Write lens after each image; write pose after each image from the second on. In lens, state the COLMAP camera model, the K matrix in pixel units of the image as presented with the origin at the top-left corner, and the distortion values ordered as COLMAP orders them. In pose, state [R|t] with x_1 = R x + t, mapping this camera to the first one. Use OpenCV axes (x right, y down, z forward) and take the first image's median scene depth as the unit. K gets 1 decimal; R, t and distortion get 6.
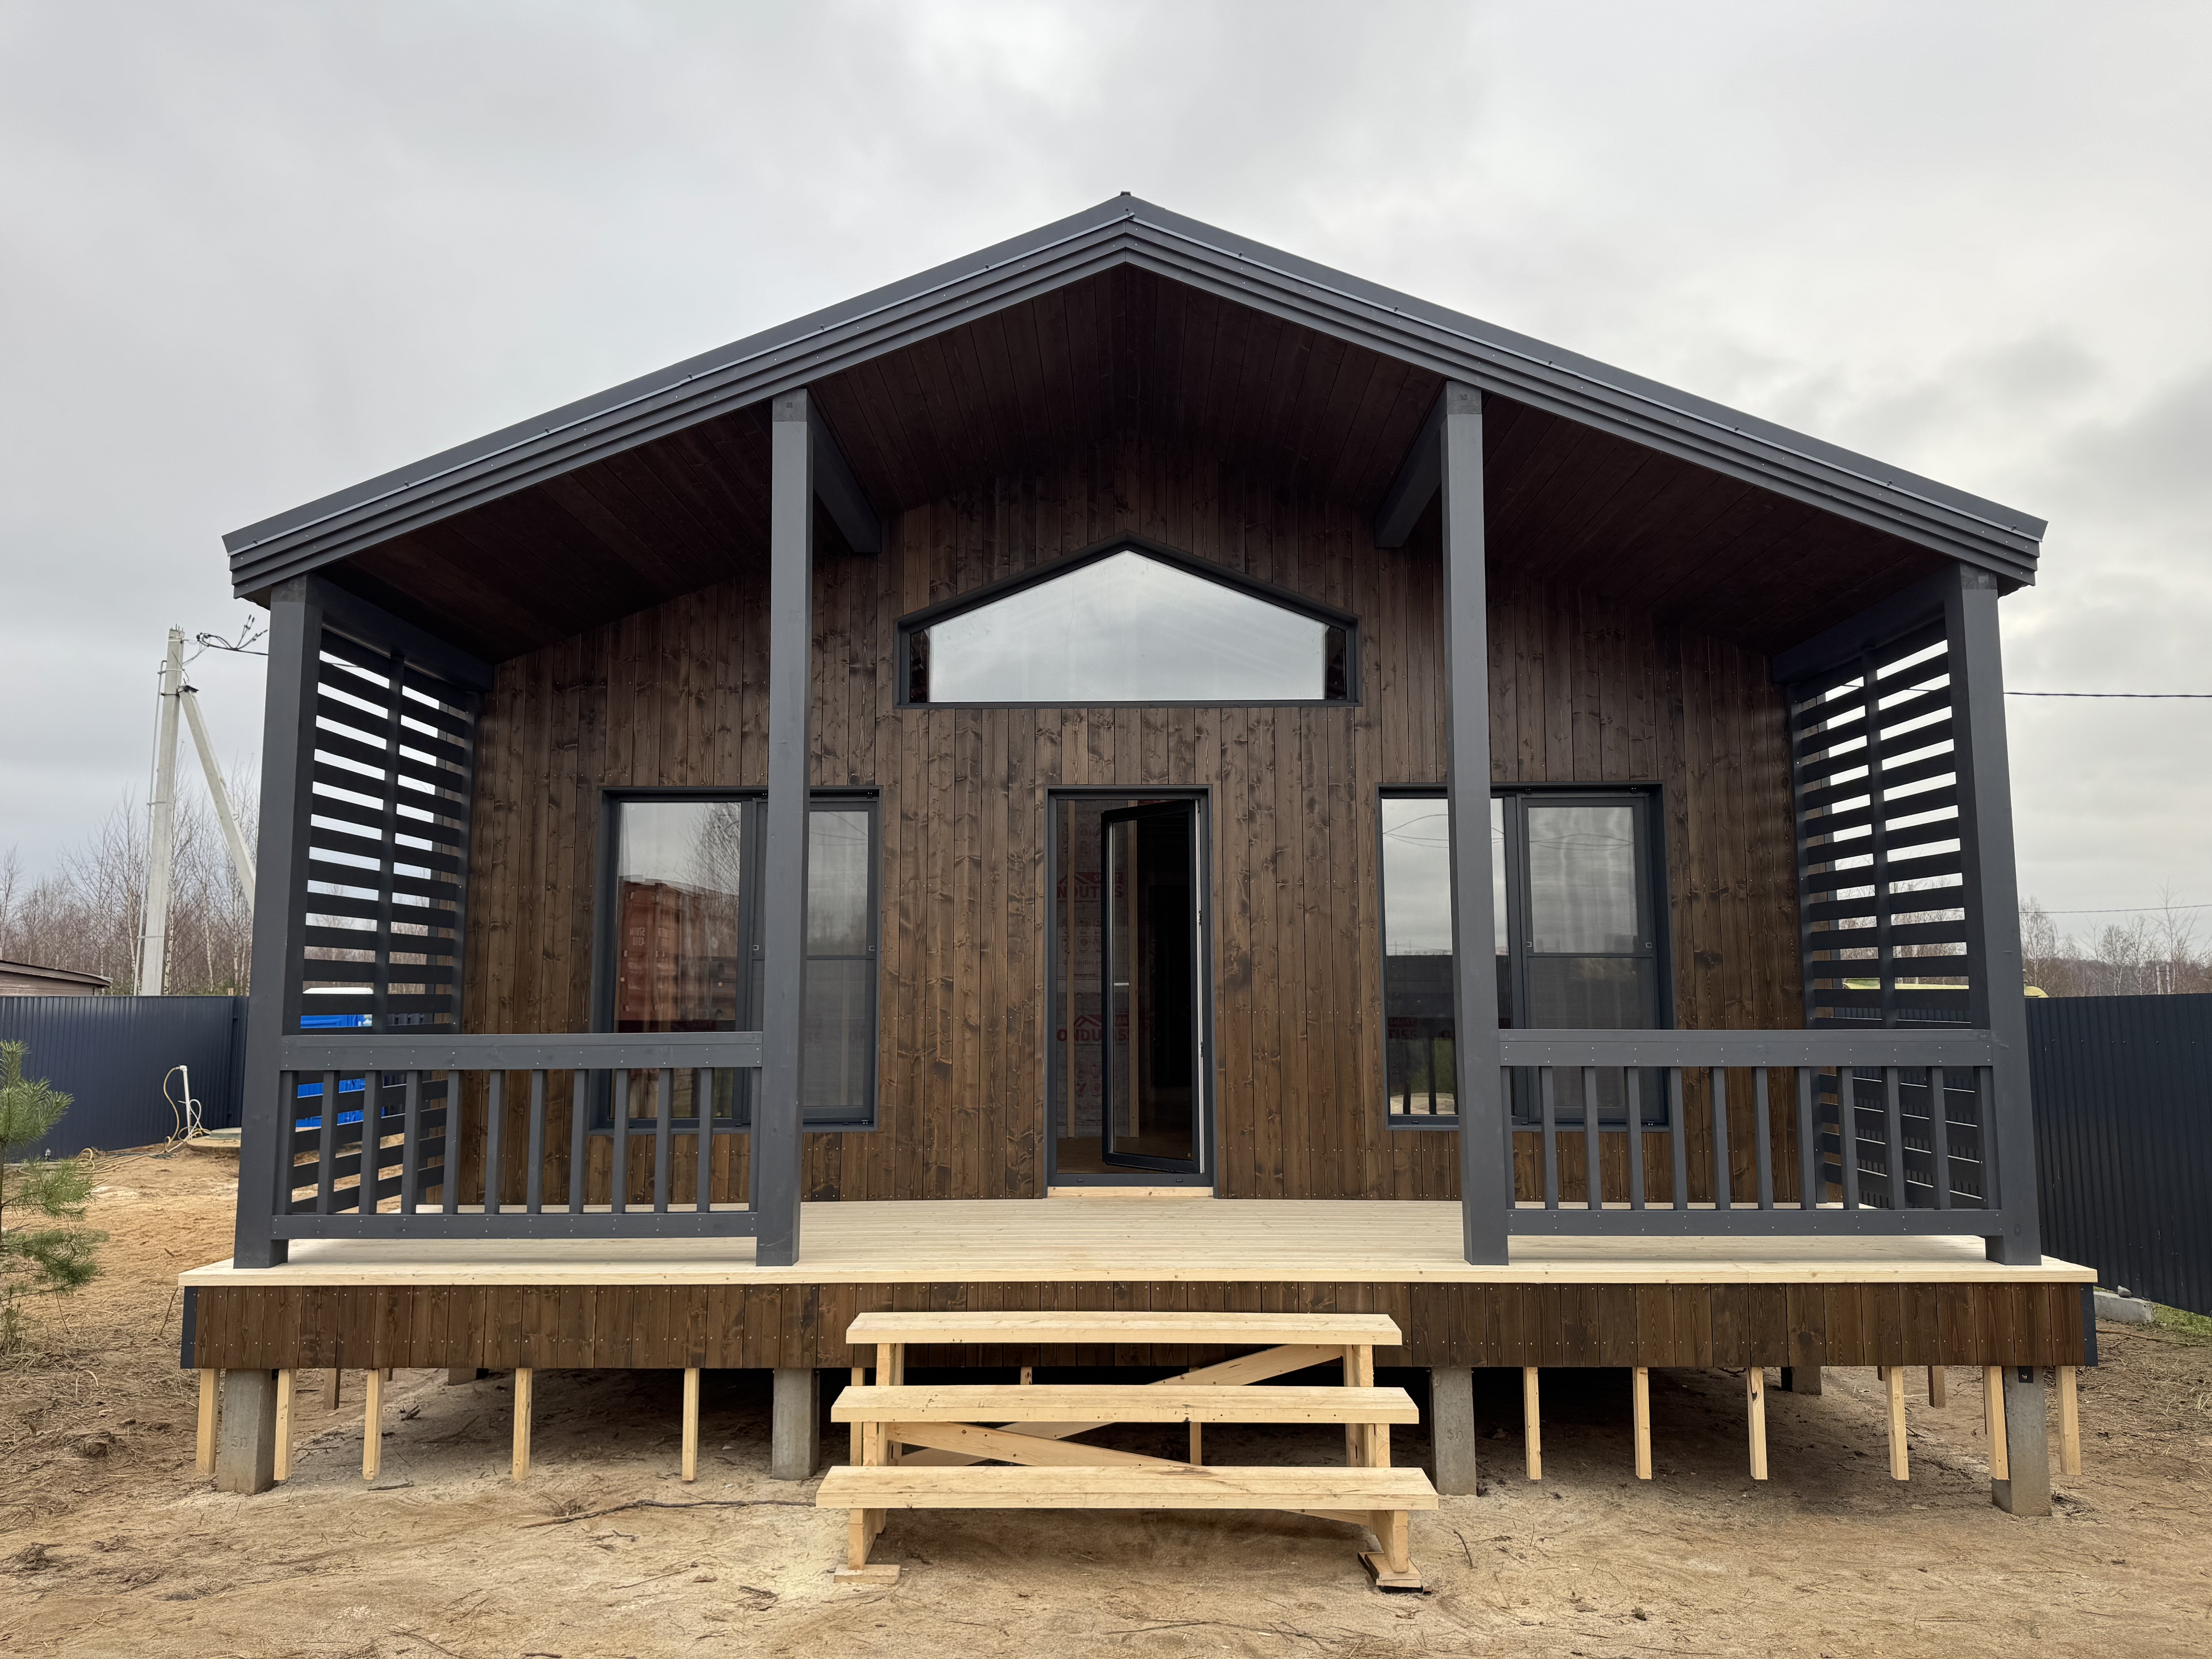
lens RADIAL K [[1557.0, 0, 1110.6], [0, 1557.0, 823.5], [0, 0, 1]] dist [0.057621, -0.065886]
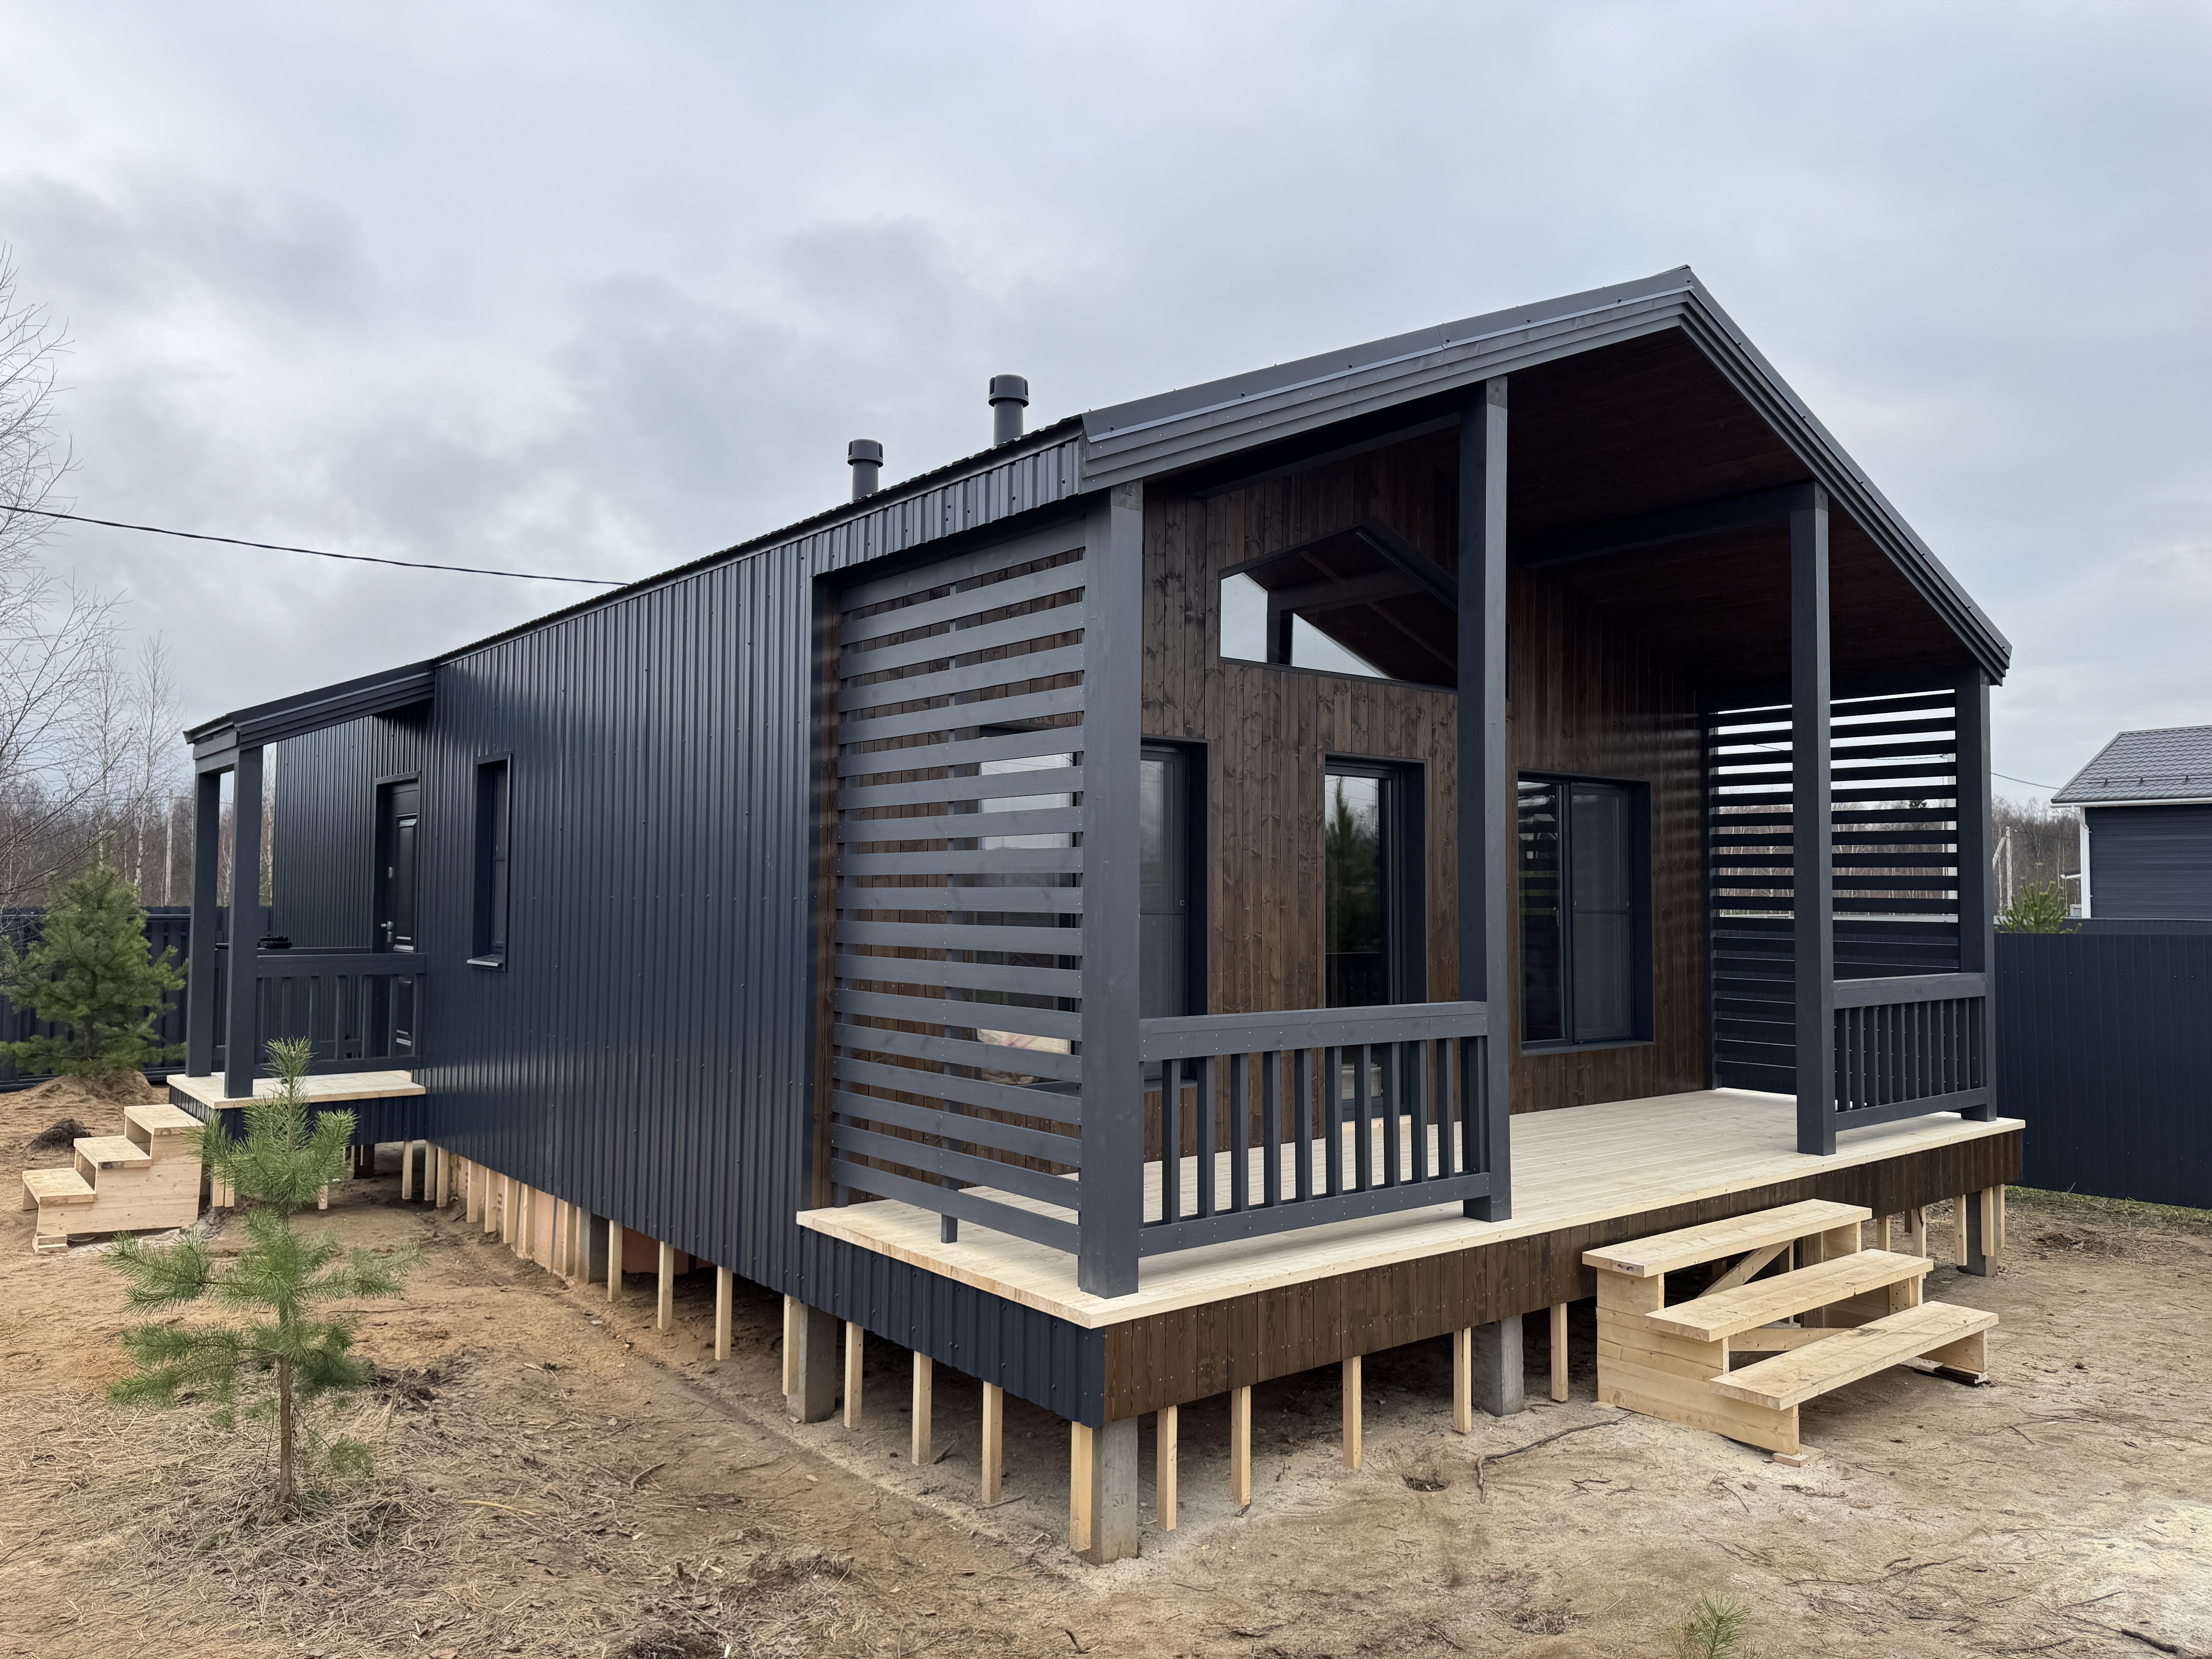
lens RADIAL K [[1557.0, 0, 1115.0], [0, 1557.0, 821.2], [0, 0, 1]] dist [0.057621, -0.065886]
pose [[0.764354, 0.038470, 0.643648, -0.838442], [-0.077985, 0.996406, 0.033055, -0.000774], [-0.640064, -0.075460, 0.764607, 0.285635]]
